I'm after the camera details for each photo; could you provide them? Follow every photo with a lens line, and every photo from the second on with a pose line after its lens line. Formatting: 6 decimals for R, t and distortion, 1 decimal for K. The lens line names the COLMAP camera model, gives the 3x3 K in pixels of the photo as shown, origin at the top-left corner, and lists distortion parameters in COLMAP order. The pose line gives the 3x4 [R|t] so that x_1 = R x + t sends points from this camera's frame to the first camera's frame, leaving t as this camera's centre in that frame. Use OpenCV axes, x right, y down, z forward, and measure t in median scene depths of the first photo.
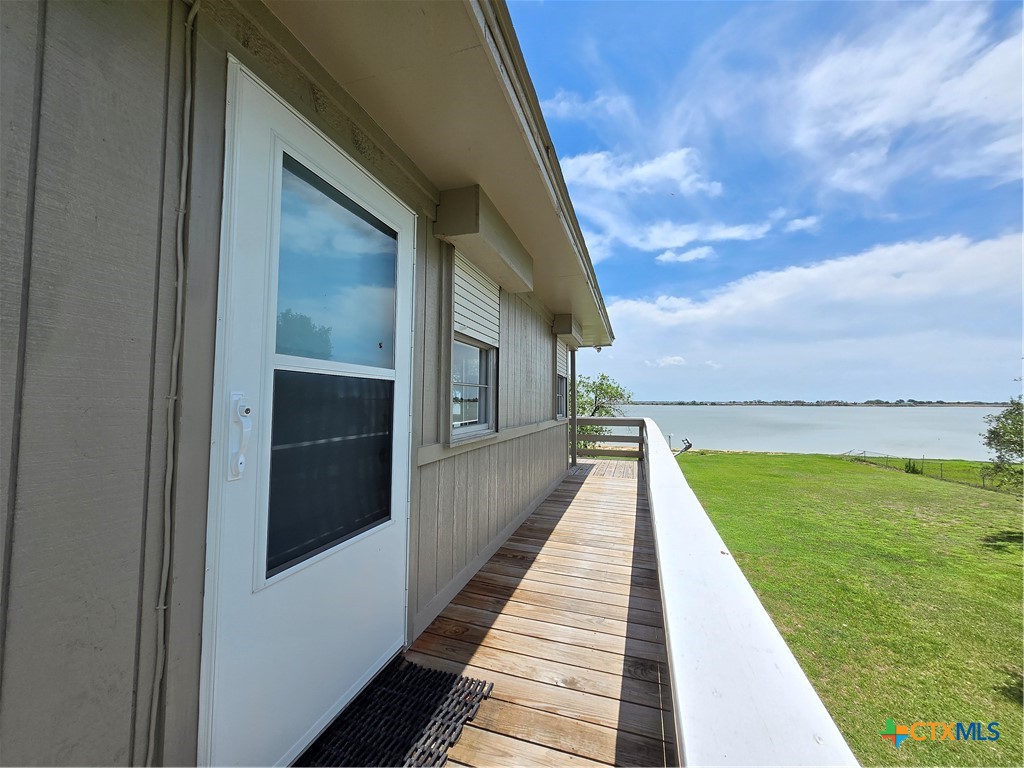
lens RADIAL K [[401.9, 0, 510.7], [0, 401.9, 383.4], [0, 0, 1]] dist [-0.001817, -0.001360]
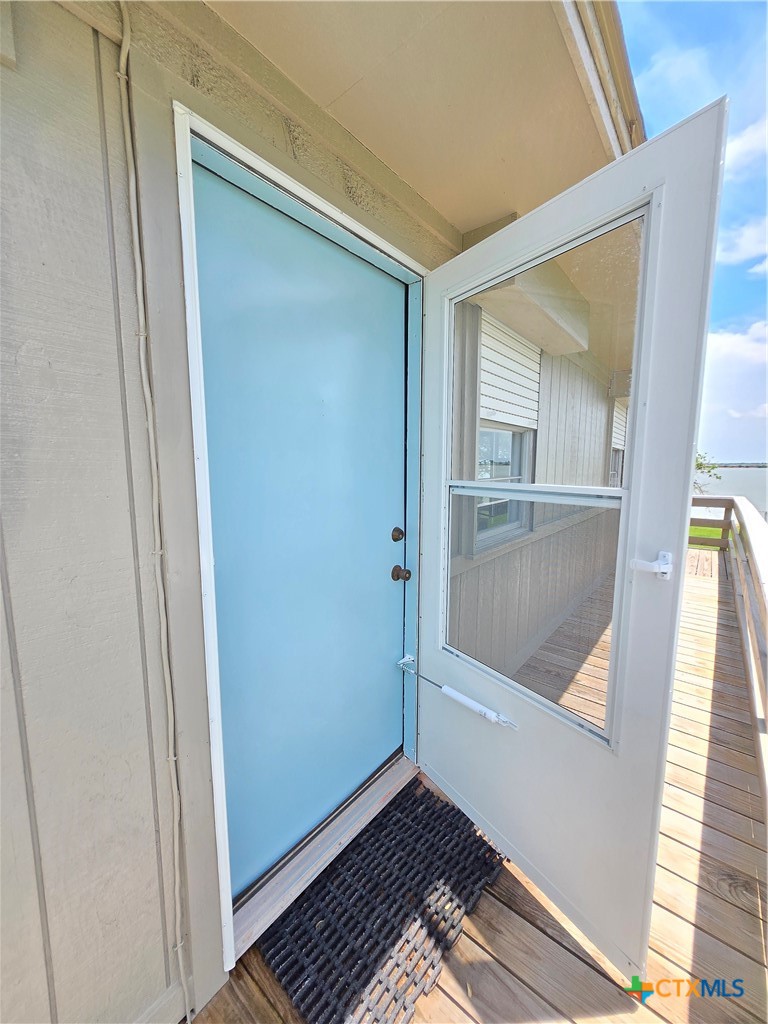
lens RADIAL K [[401.9, 0, 384.5], [0, 401.9, 513.8], [0, 0, 1]] dist [-0.001817, -0.001360]
pose [[0.928393, 0.035564, -0.369893, -0.012362], [0.026860, 0.986383, 0.162253, -0.077965], [0.370627, -0.160570, 0.914797, 0.153953]]
